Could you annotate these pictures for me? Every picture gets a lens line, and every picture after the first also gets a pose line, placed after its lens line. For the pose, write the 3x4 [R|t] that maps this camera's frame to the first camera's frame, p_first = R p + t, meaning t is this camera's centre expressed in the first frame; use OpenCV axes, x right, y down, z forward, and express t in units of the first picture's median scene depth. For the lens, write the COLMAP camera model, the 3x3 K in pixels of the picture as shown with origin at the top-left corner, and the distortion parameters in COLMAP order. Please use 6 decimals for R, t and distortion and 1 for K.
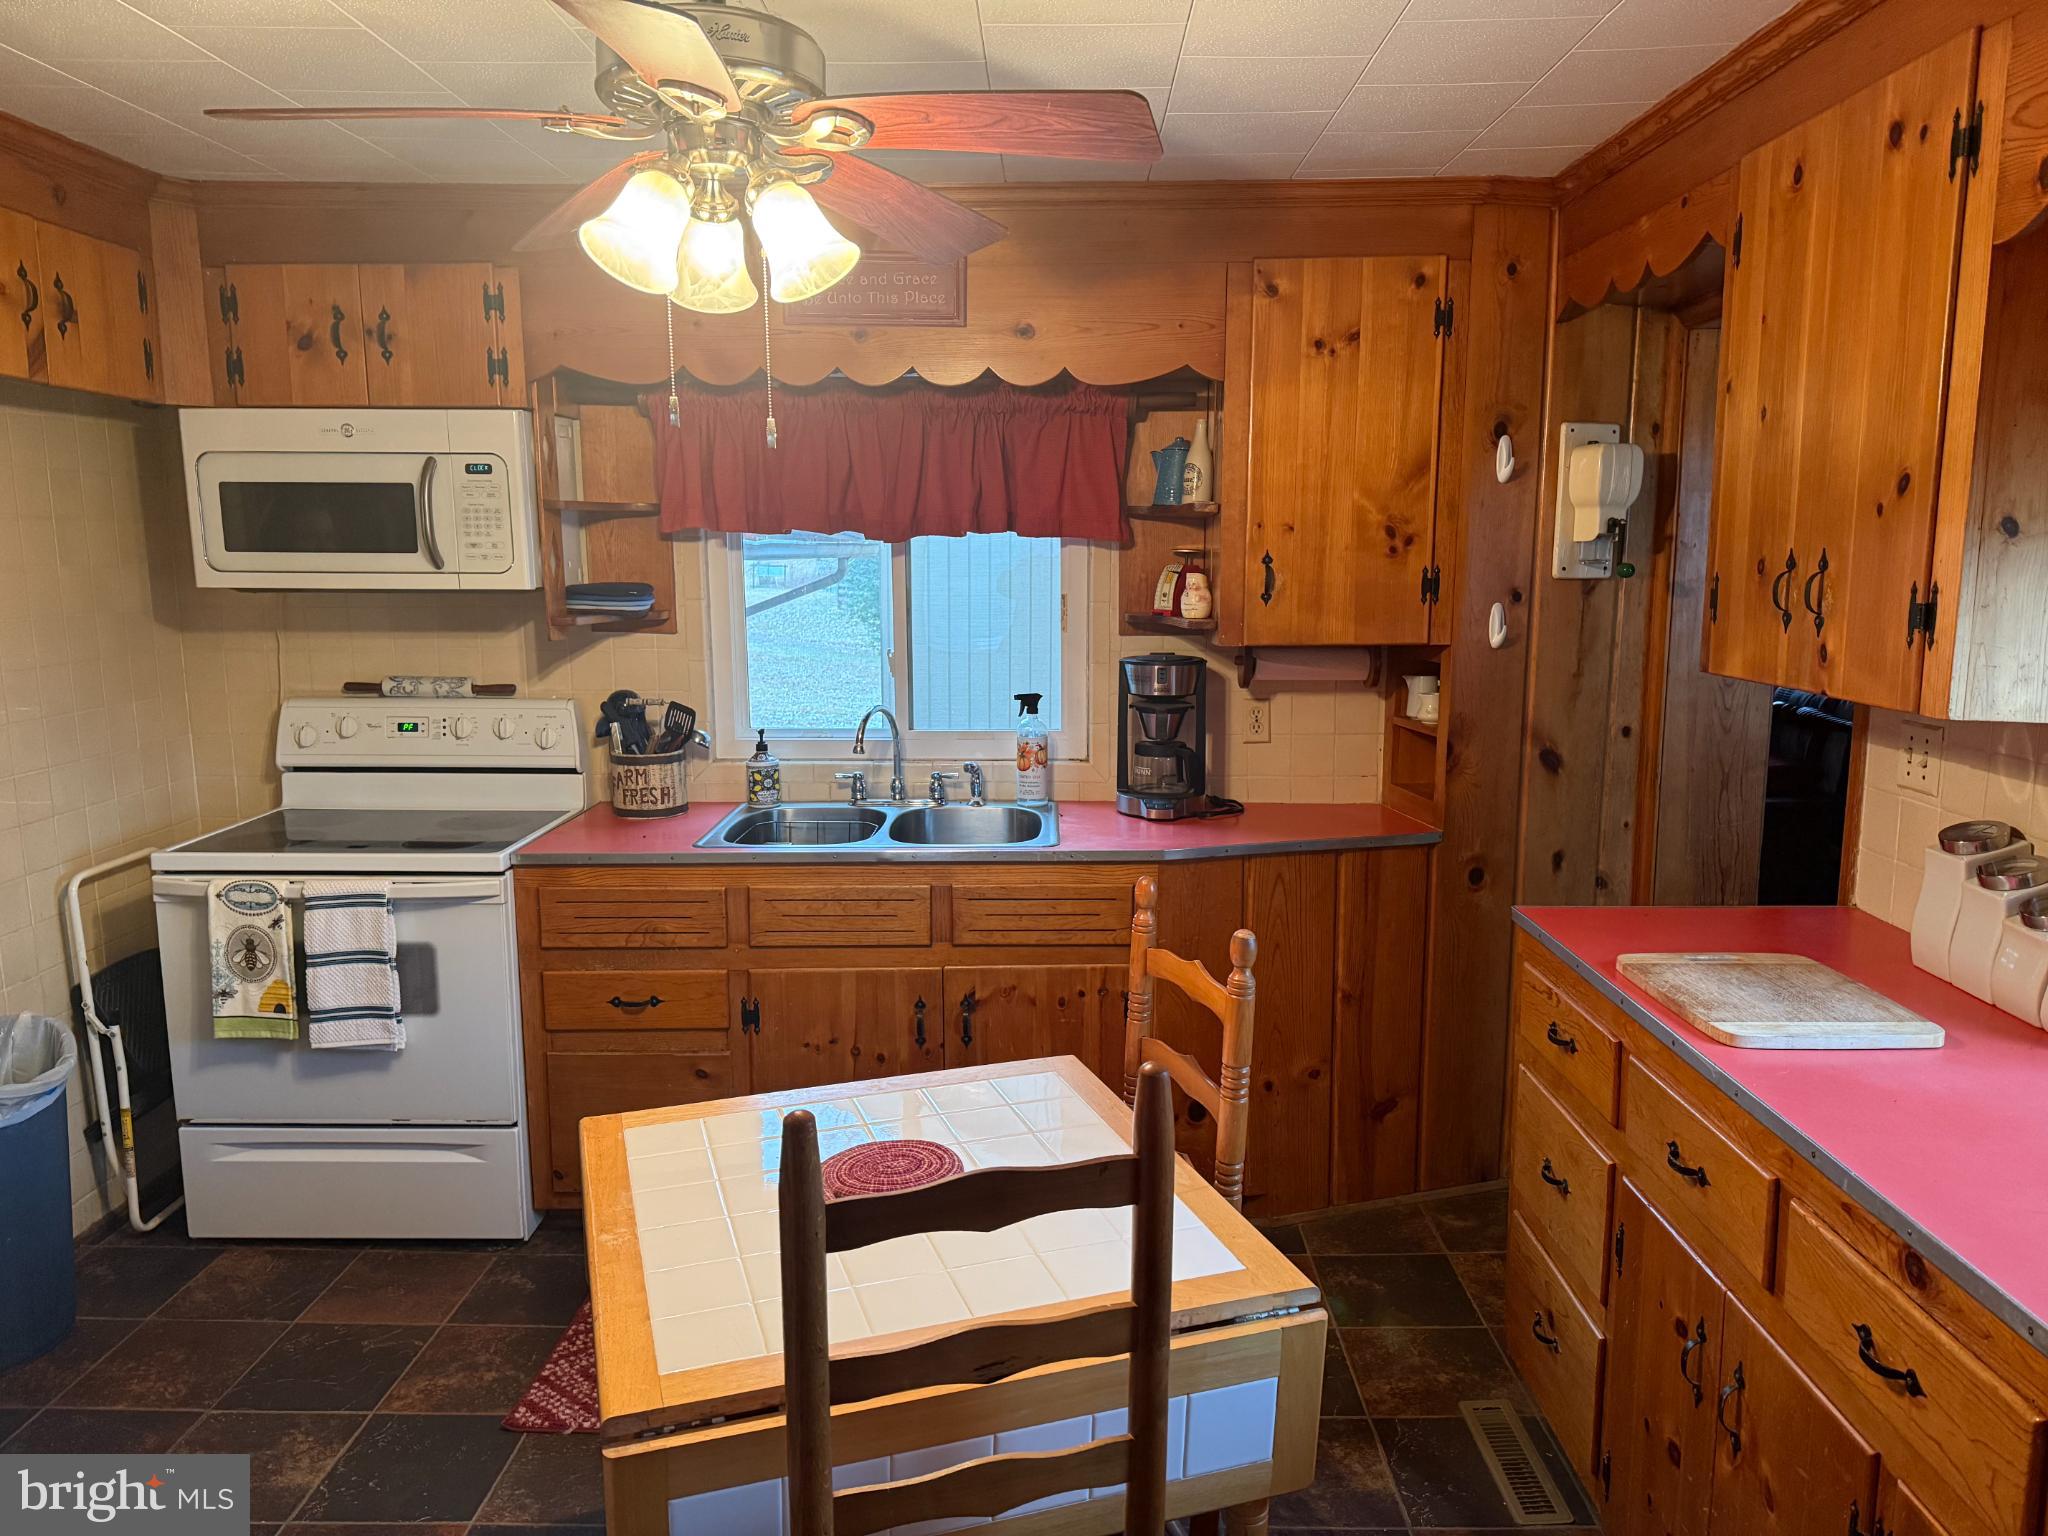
lens RADIAL K [[1418.0, 0, 1024.0], [0, 1418.0, 768.0], [0, 0, 1]] dist [0.062409, -0.000361]
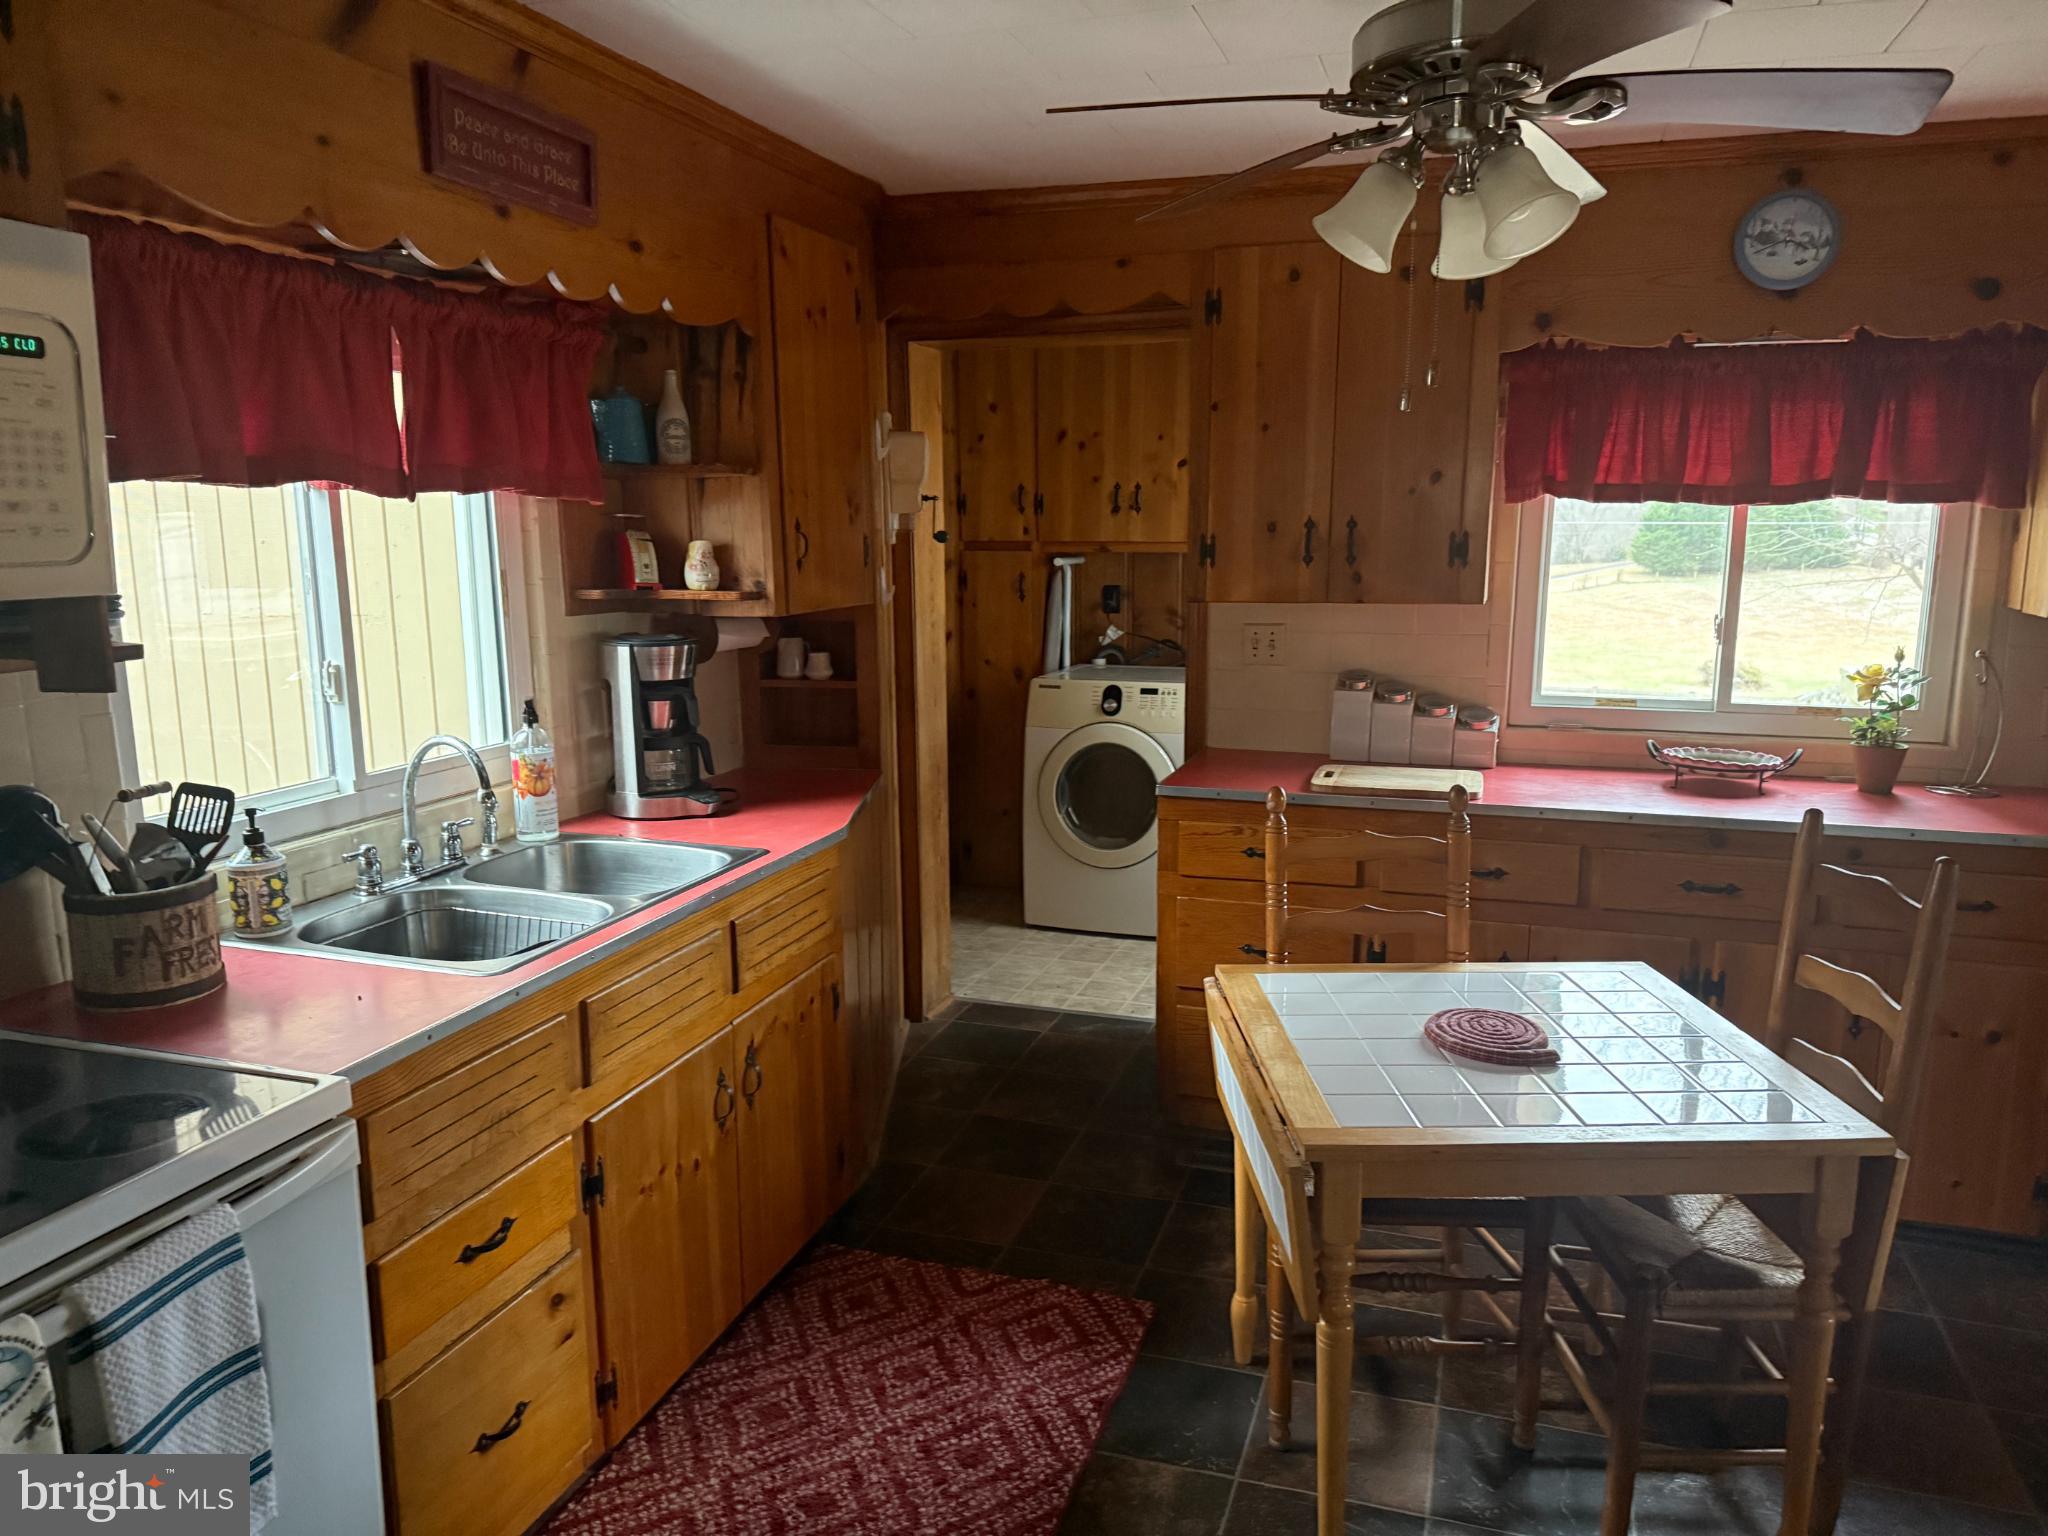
lens RADIAL K [[1471.6, 0, 1024.0], [0, 1471.6, 768.0], [0, 0, 1]] dist [-0.003129, -0.000267]
pose [[0.289670, -0.162175, 0.943287, -0.761457], [0.144774, 0.981625, 0.124308, -0.083439], [-0.946114, 0.100555, 0.307826, 0.548113]]
